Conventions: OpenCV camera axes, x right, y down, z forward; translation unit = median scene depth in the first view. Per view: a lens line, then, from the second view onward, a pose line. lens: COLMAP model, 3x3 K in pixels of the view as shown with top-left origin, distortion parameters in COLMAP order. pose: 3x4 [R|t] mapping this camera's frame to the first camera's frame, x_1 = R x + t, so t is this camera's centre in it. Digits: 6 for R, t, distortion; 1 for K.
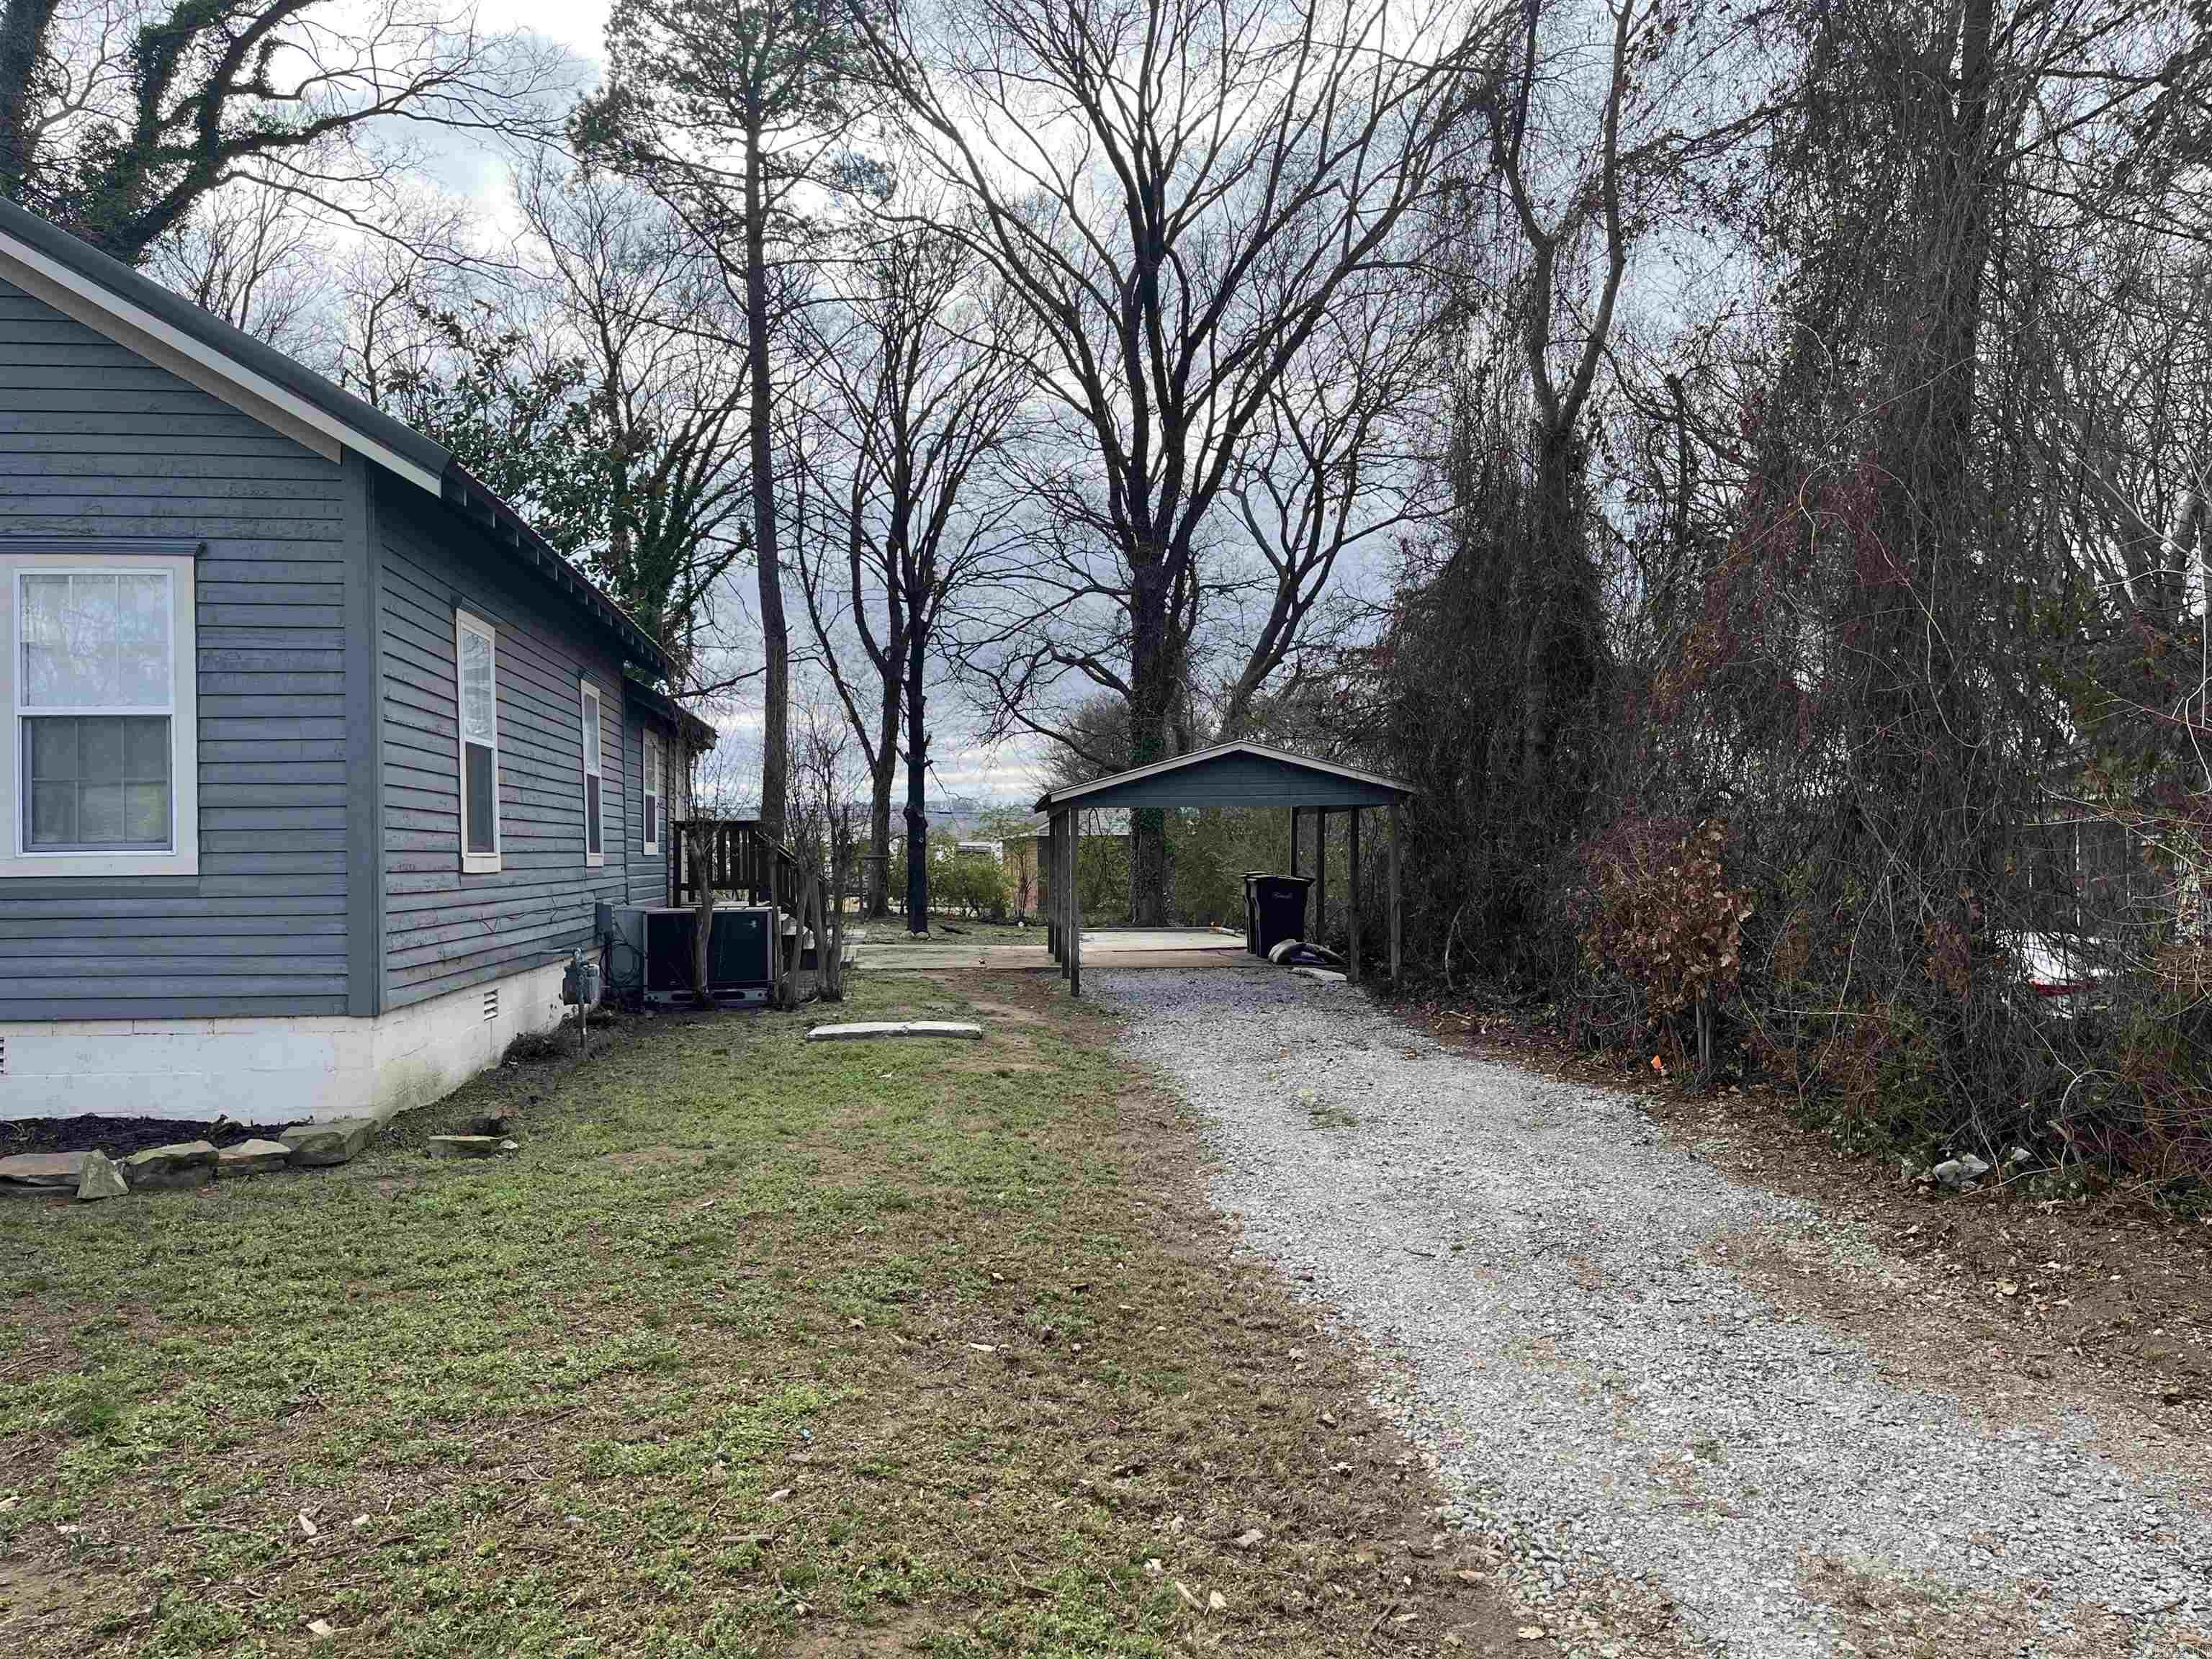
lens RADIAL K [[1671.5, 0, 1093.7], [0, 1671.5, 842.2], [0, 0, 1]] dist [0.063688, -0.090801]
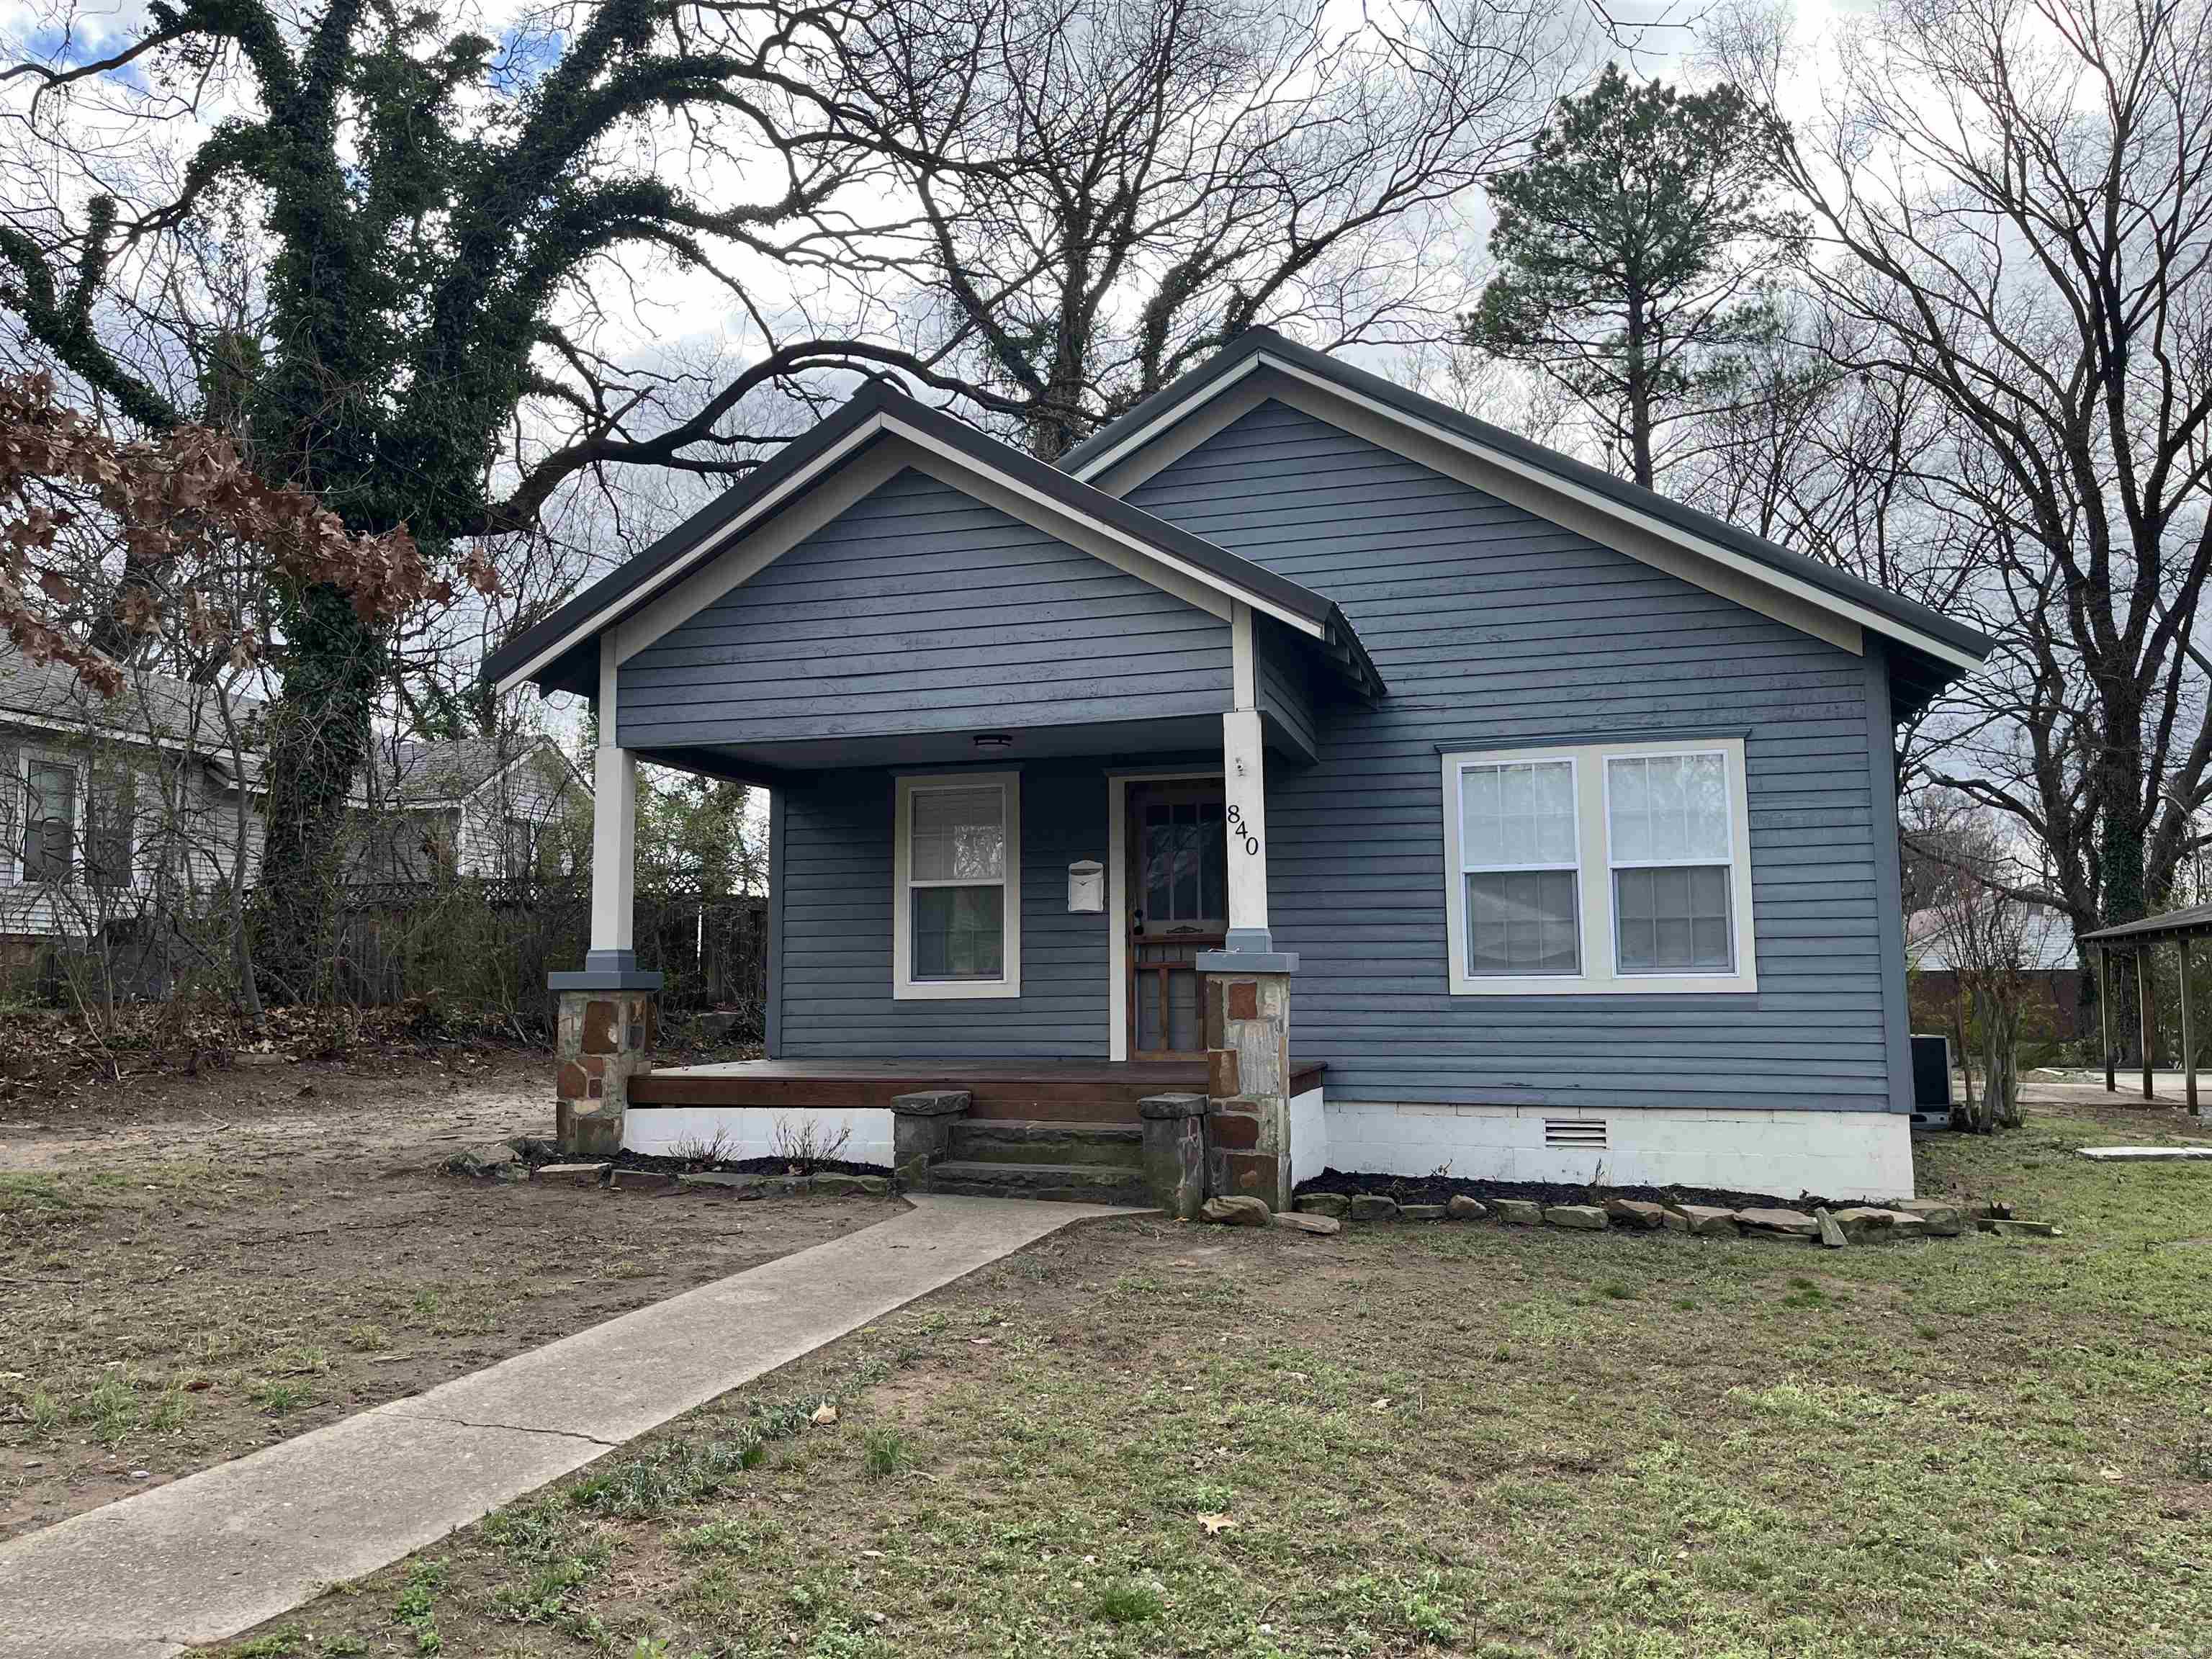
lens RADIAL K [[1671.5, 0, 1098.2], [0, 1671.5, 832.8], [0, 0, 1]] dist [0.063688, -0.090801]
pose [[0.920383, -0.036504, -0.389311, -0.455119], [0.002386, 0.996138, -0.087764, 0.009115], [0.391011, 0.079847, 0.916916, -0.306611]]
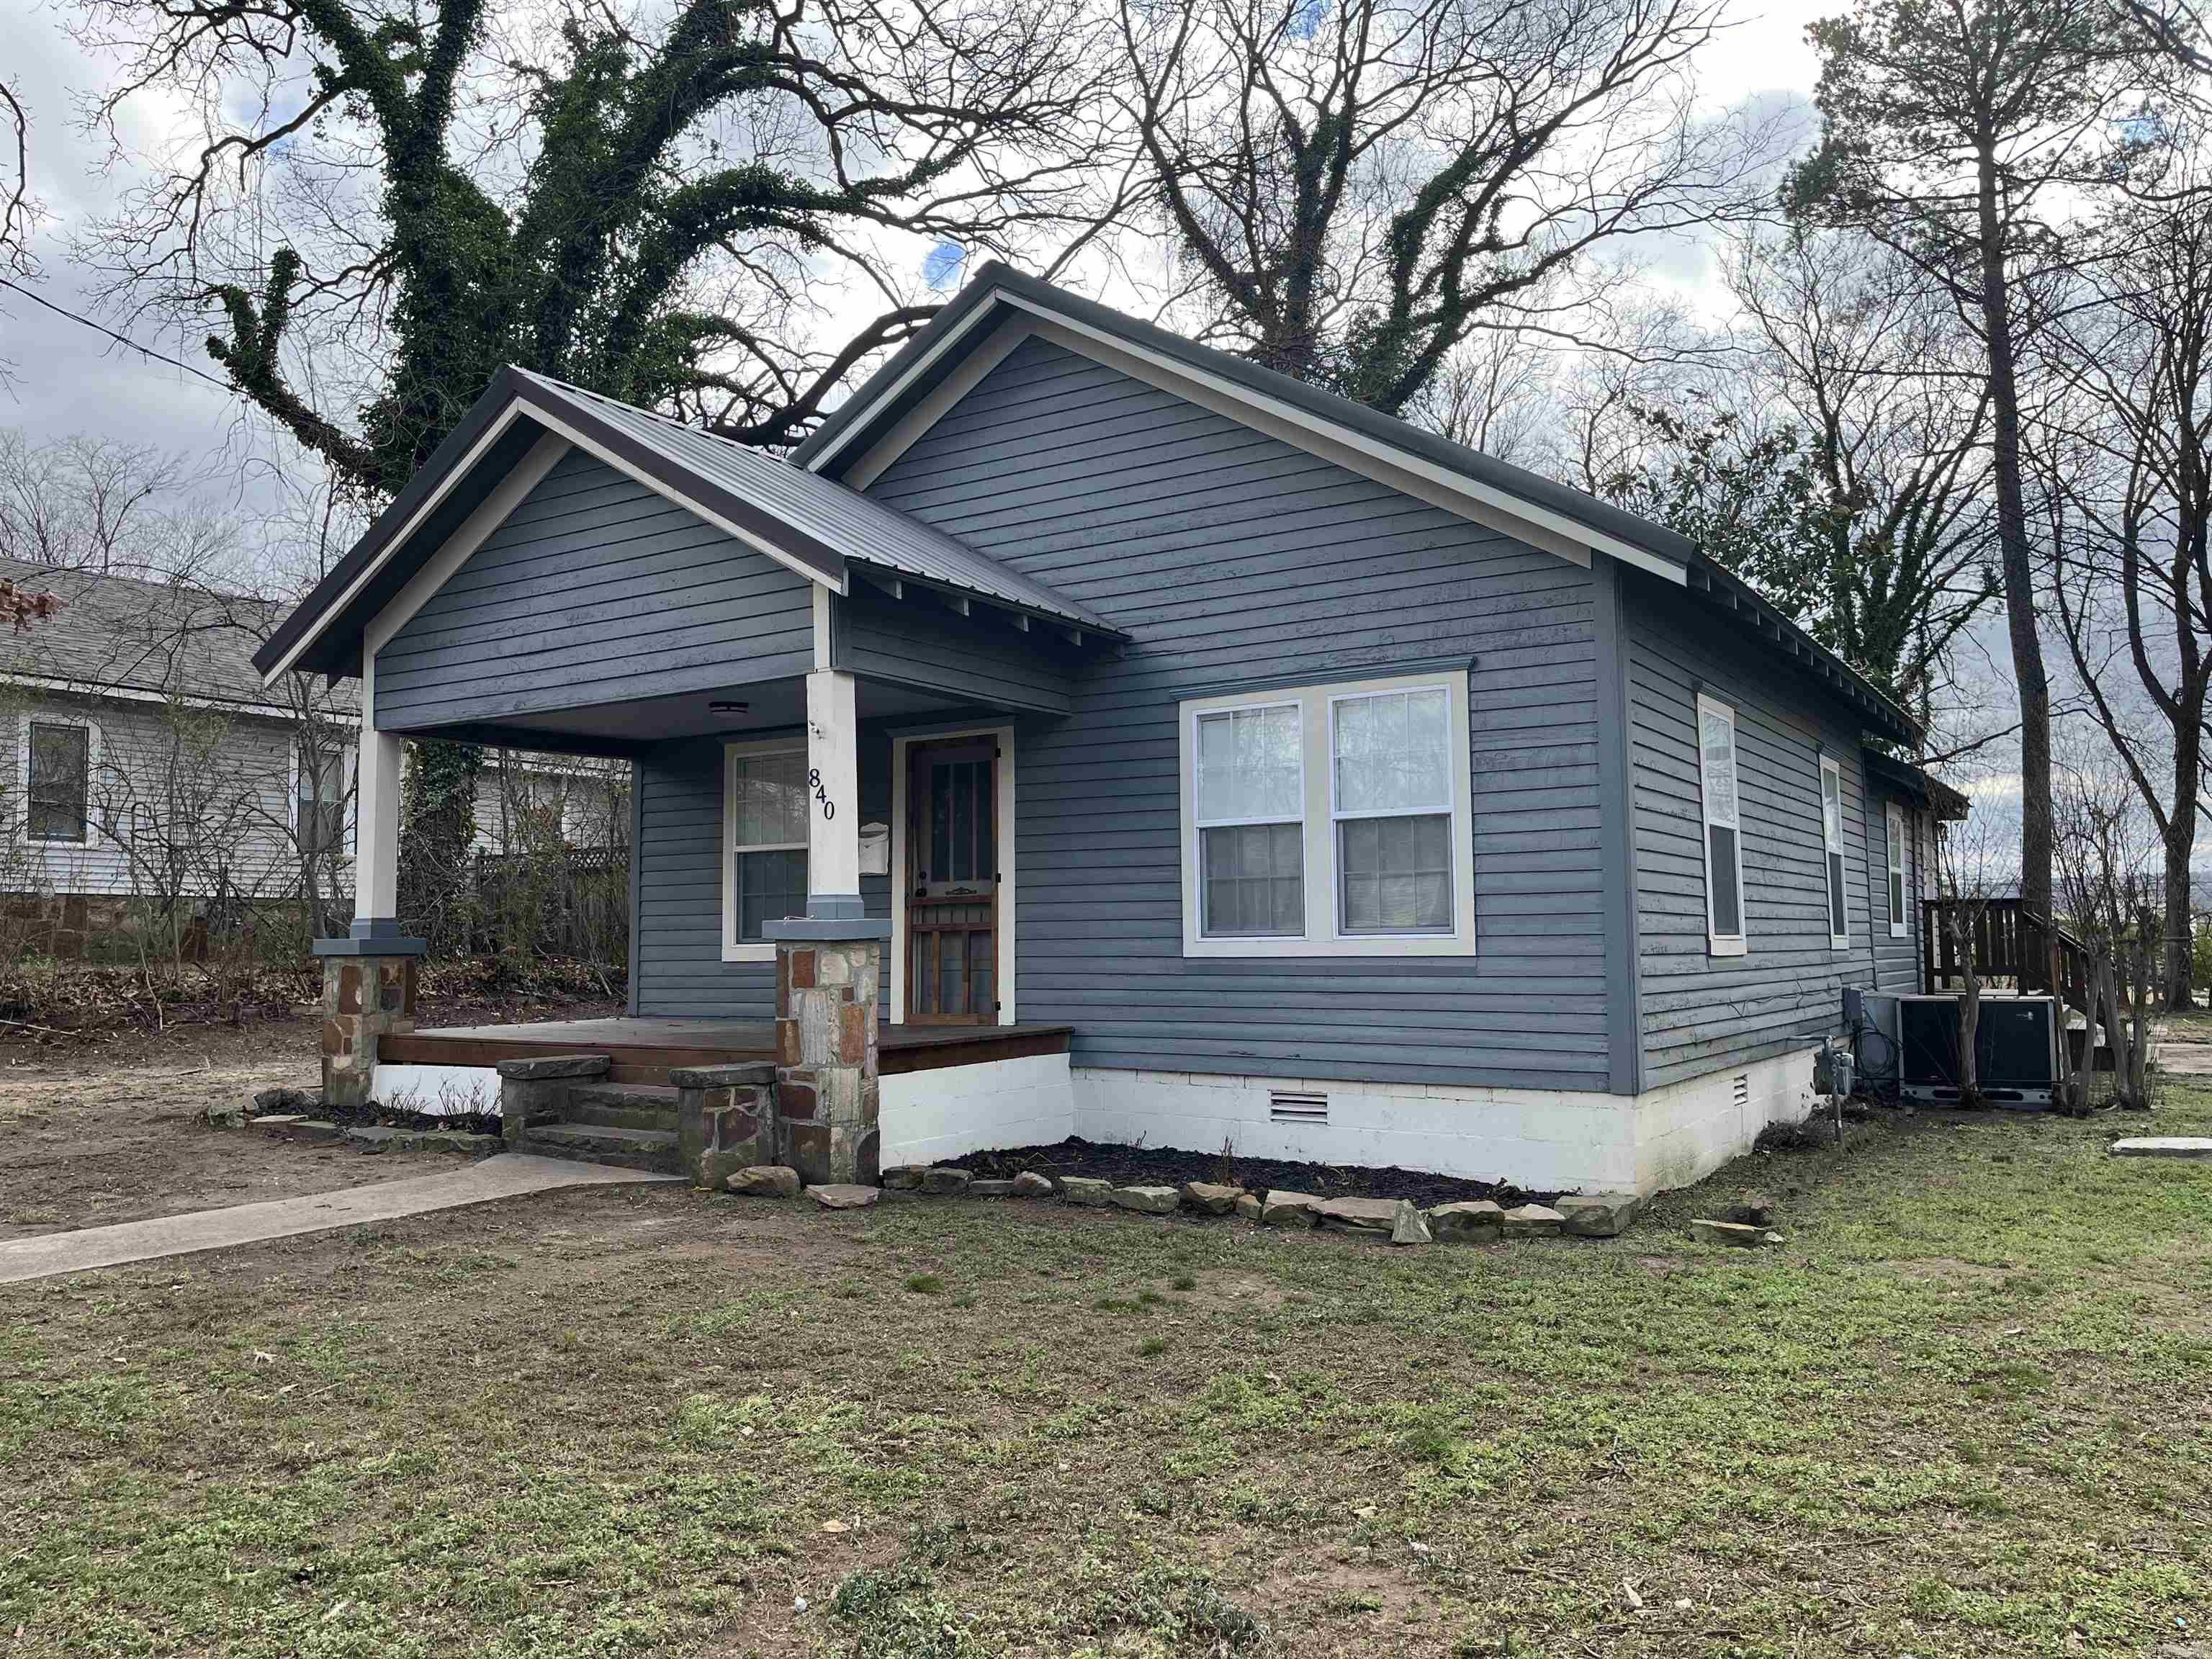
lens RADIAL K [[1671.5, 0, 1092.2], [0, 1671.5, 840.4], [0, 0, 1]] dist [0.063688, -0.090801]
pose [[0.768523, -0.039435, -0.638606, -0.018234], [0.007717, 0.998598, -0.052377, -0.000584], [0.639776, 0.035325, 0.767750, -0.004544]]
